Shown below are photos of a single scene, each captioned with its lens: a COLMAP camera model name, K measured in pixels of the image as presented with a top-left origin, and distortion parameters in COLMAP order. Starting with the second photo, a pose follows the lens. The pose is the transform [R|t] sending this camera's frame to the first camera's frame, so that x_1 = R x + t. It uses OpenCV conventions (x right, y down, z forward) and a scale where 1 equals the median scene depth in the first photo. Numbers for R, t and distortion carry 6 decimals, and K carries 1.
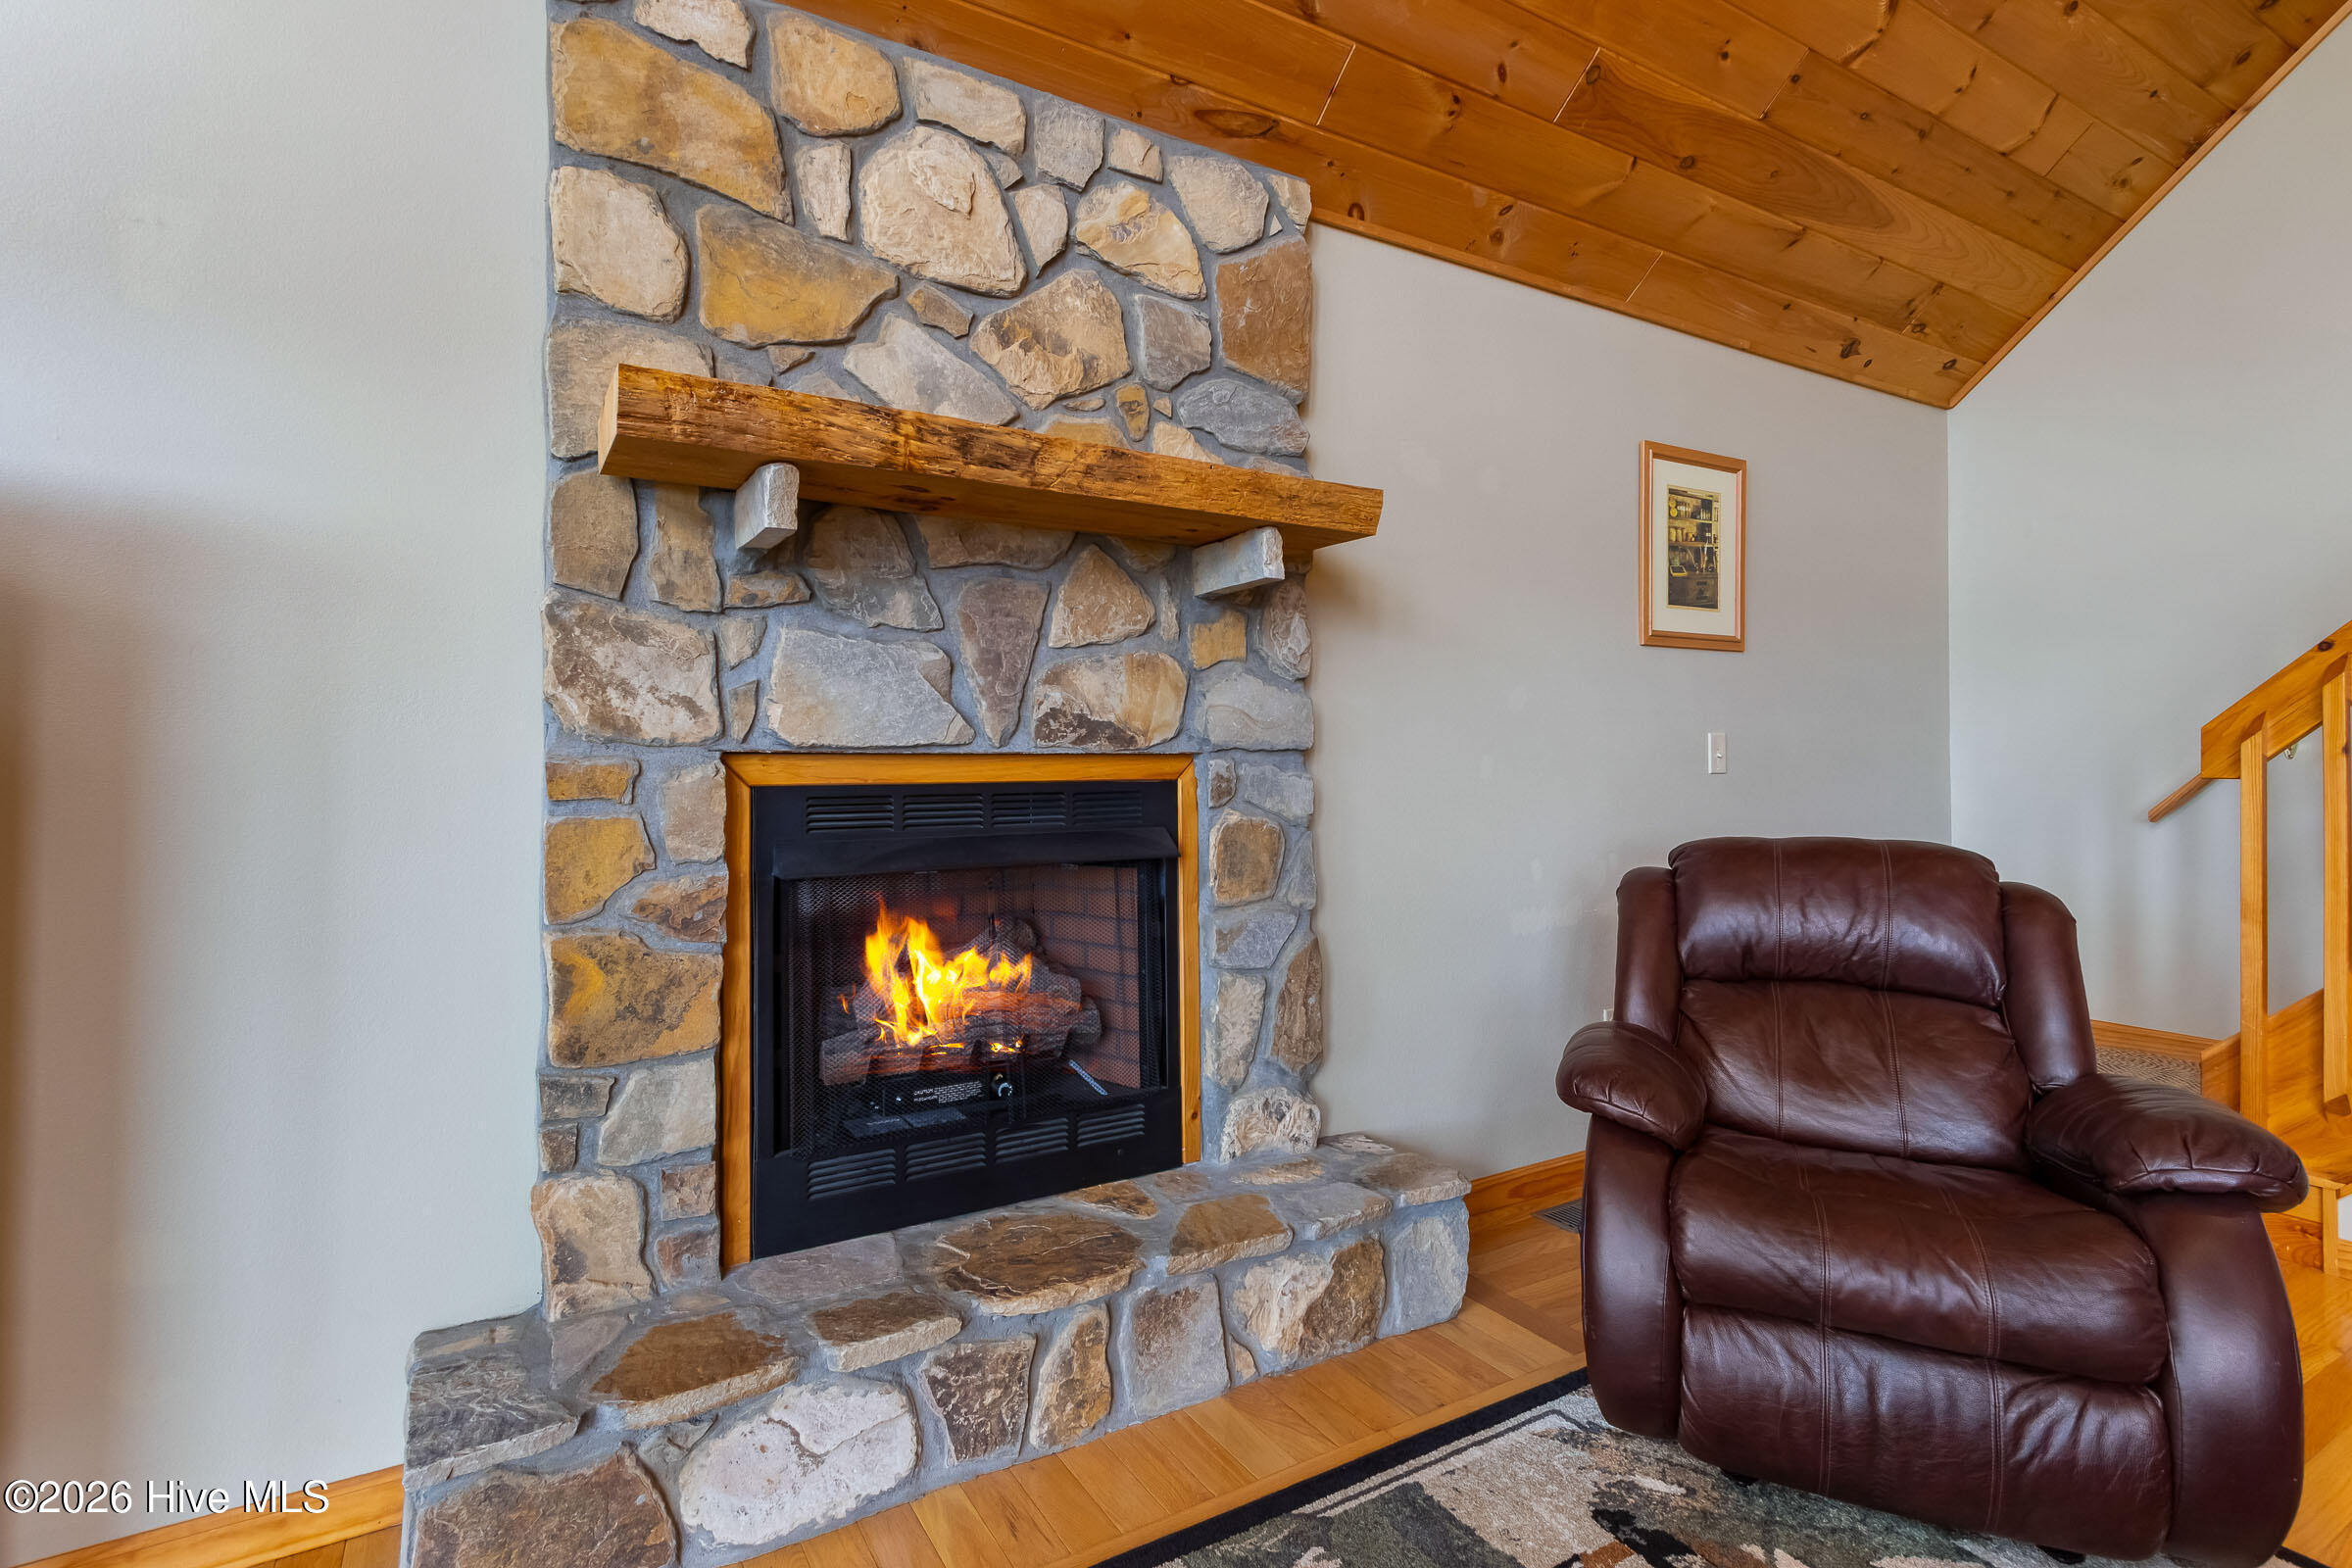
lens RADIAL K [[1131.6, 0, 1169.0], [0, 1131.6, 730.2], [0, 0, 1]] dist [0.007018, 0.000246]
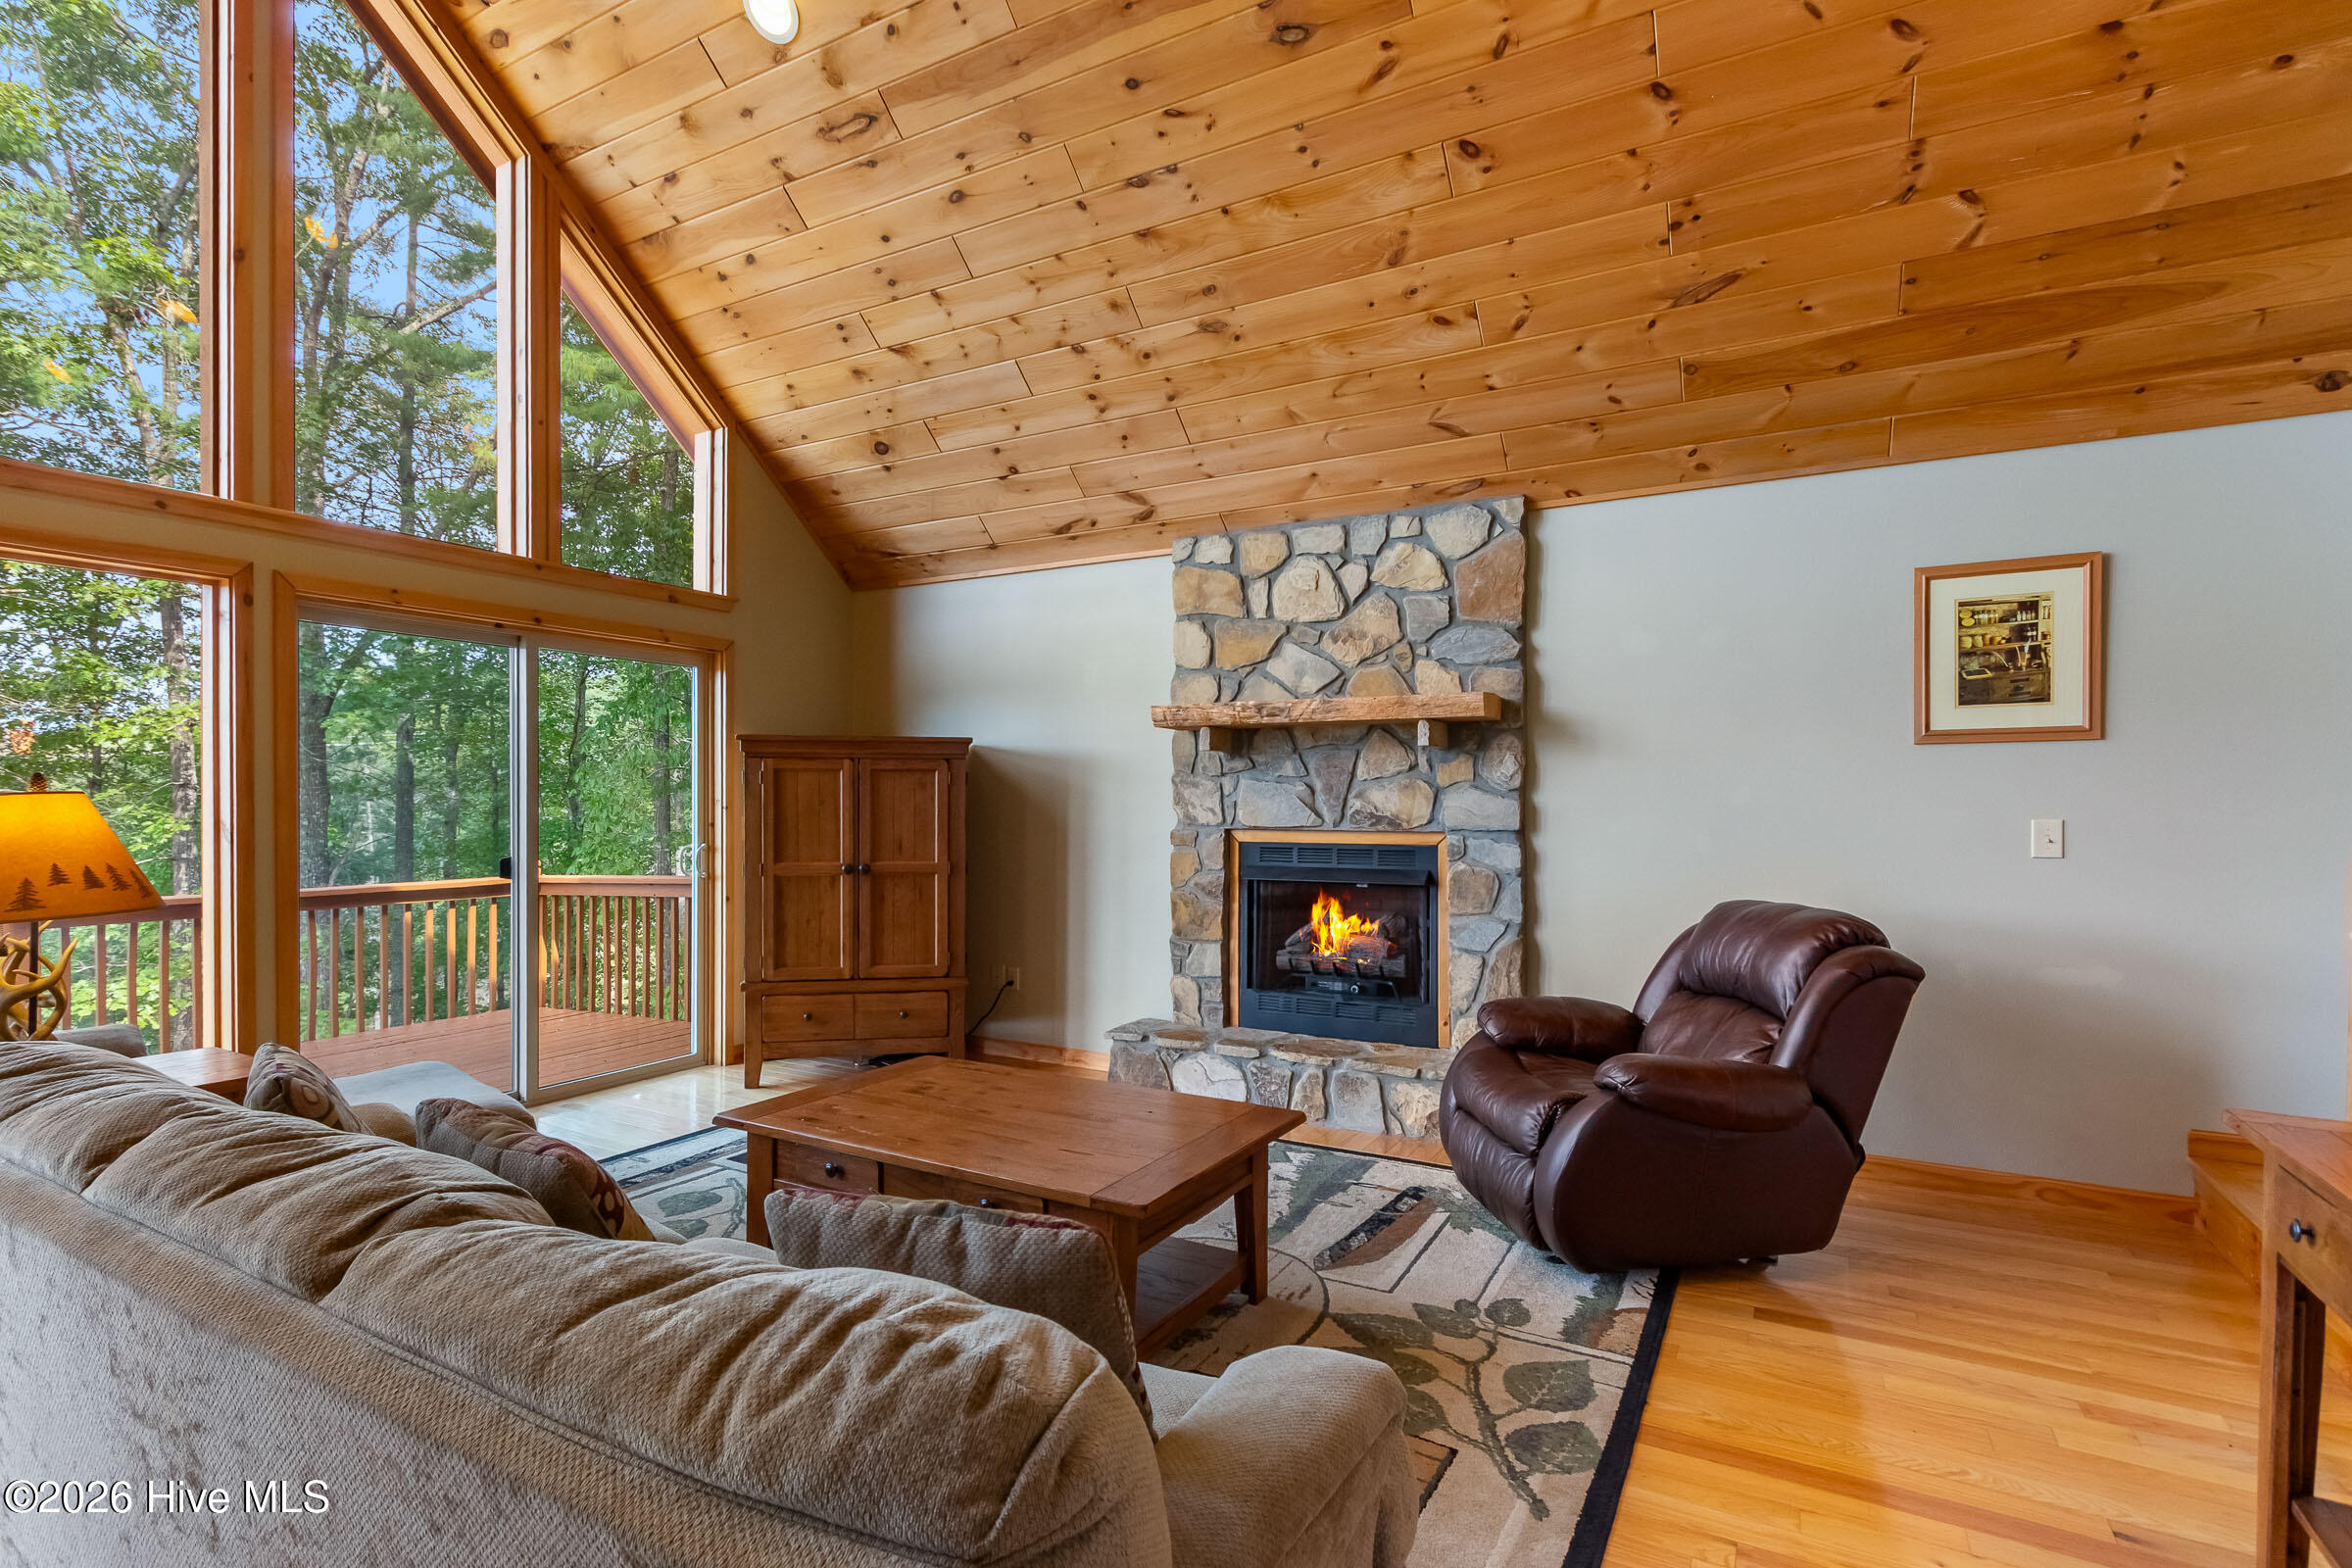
lens RADIAL K [[1106.3, 0, 1149.6], [0, 1106.3, 773.8], [0, 0, 1]] dist [0.001241, 0.000393]
pose [[0.509799, -0.020679, -0.860045, 1.506759], [0.019859, 0.999728, -0.012266, -0.069820], [0.860064, -0.010826, 0.510071, -0.396704]]
